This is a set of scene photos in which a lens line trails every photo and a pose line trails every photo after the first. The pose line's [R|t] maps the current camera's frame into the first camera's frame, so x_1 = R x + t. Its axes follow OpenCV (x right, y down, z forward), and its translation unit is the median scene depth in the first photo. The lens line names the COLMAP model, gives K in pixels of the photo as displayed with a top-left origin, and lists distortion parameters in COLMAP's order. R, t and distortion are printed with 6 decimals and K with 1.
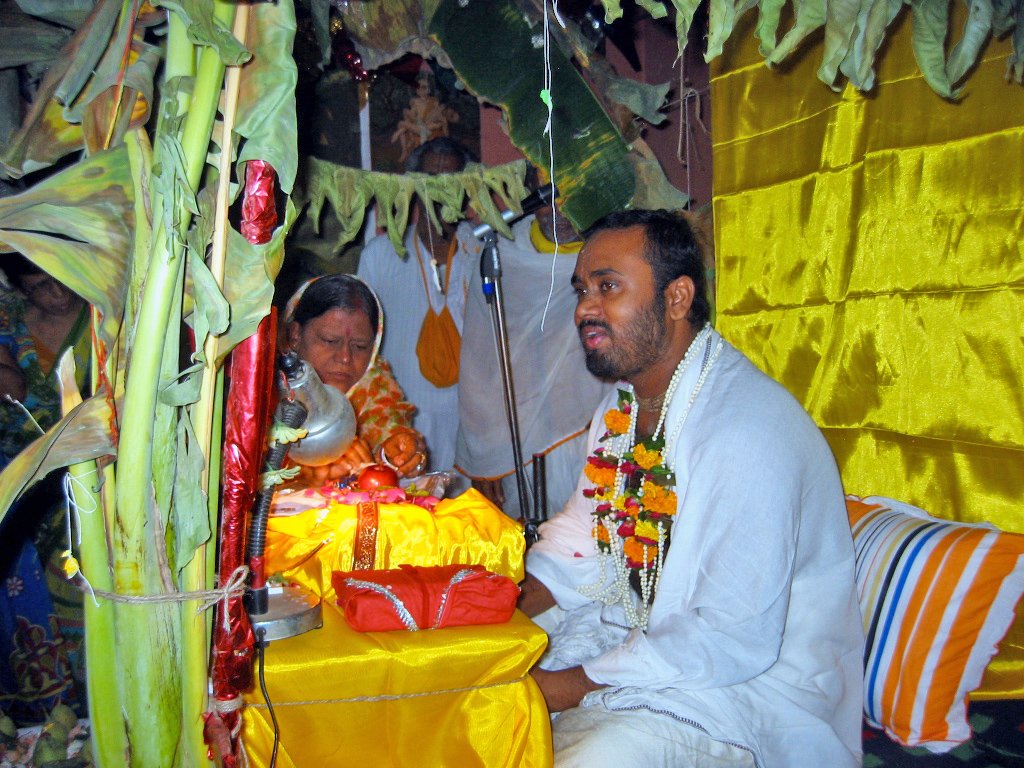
lens RADIAL K [[1055.1, 0, 509.5], [0, 1055.1, 393.1], [0, 0, 1]] dist [-0.131709, 0.111017]
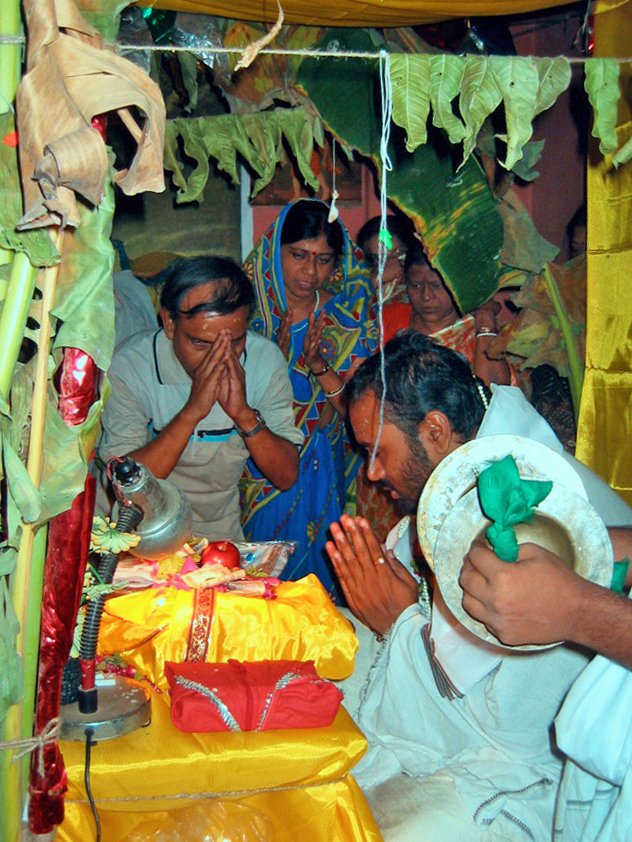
lens RADIAL K [[1055.5, 0, 316.0], [0, 1055.5, 421.0], [0, 0, 1]] dist [-0.123841, 0.034030]
pose [[0.995889, 0.047646, -0.077040, 0.069425], [-0.041998, 0.996423, 0.073337, -0.216279], [0.080259, -0.069800, 0.994327, 0.001672]]
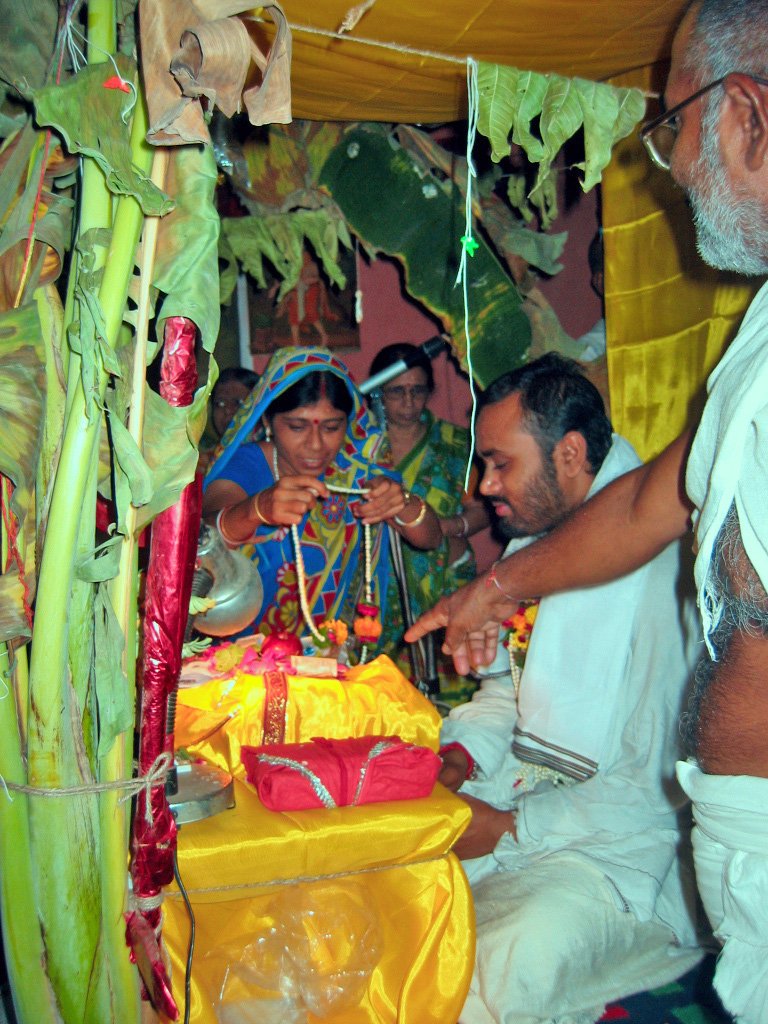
lens RADIAL K [[1055.1, 0, 384.0], [0, 1055.1, 512.0], [0, 0, 1]] dist [-0.131709, 0.111017]
pose [[0.999801, -0.017905, 0.008816, -0.064675], [0.018167, 0.999366, -0.030607, -0.015704], [-0.008262, 0.030761, 0.999493, 0.063255]]
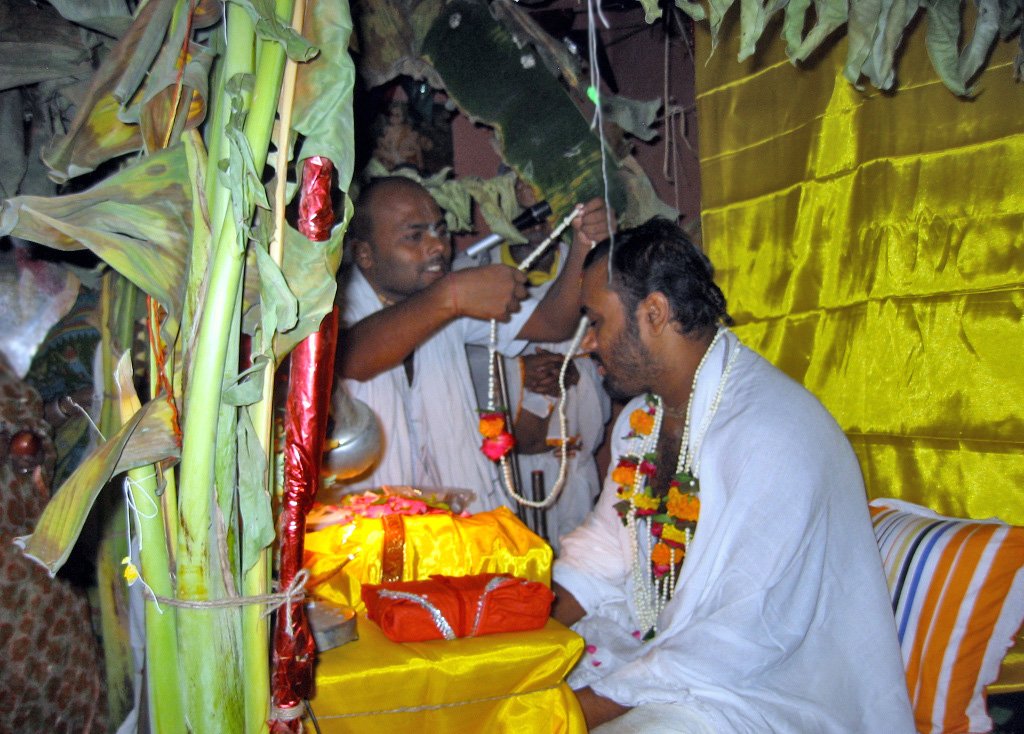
lens RADIAL K [[1054.4, 0, 506.6], [0, 1054.4, 391.0], [0, 0, 1]] dist [-0.107558, 0.034726]
pose [[0.998760, -0.026478, 0.042155, -0.100899], [0.027918, 0.999034, -0.033938, 0.036485], [-0.041216, 0.035072, 0.998535, -0.001352]]
